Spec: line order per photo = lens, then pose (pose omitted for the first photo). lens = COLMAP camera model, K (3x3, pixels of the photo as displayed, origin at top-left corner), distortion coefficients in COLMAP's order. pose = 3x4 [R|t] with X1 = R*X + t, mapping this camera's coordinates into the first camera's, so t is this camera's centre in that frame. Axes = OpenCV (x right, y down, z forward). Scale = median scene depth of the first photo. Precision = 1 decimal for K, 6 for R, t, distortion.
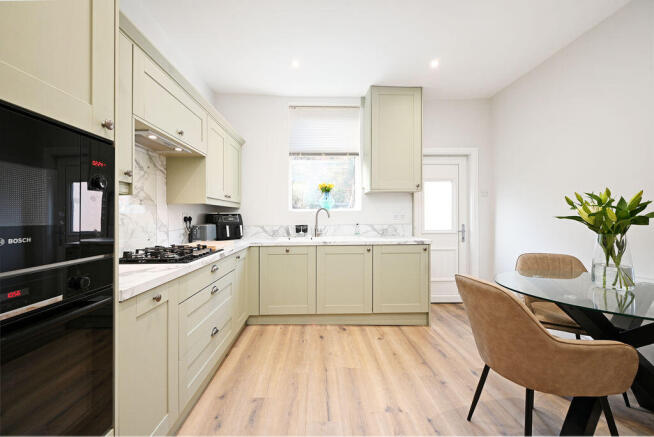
lens RADIAL K [[257.0, 0, 308.9], [0, 257.0, 217.7], [0, 0, 1]] dist [-0.006820, -0.000679]
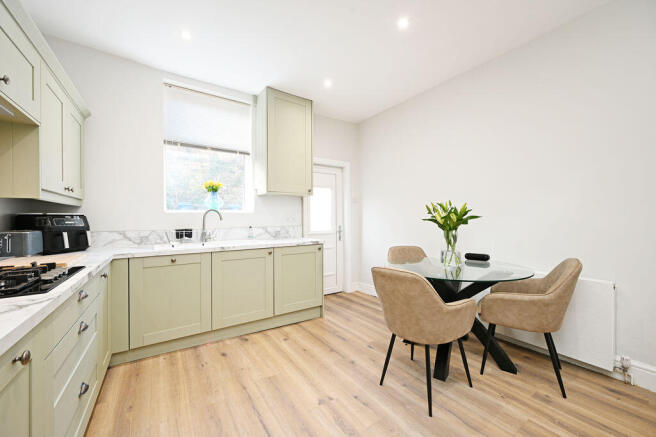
lens RADIAL K [[257.8, 0, 326.2], [0, 257.8, 220.1], [0, 0, 1]] dist [-0.006820, -0.000679]
pose [[0.832122, -0.000889, 0.554592, -0.130570], [0.001273, 0.999999, -0.000307, 0.000482], [-0.554591, 0.000962, 0.832123, 0.054676]]
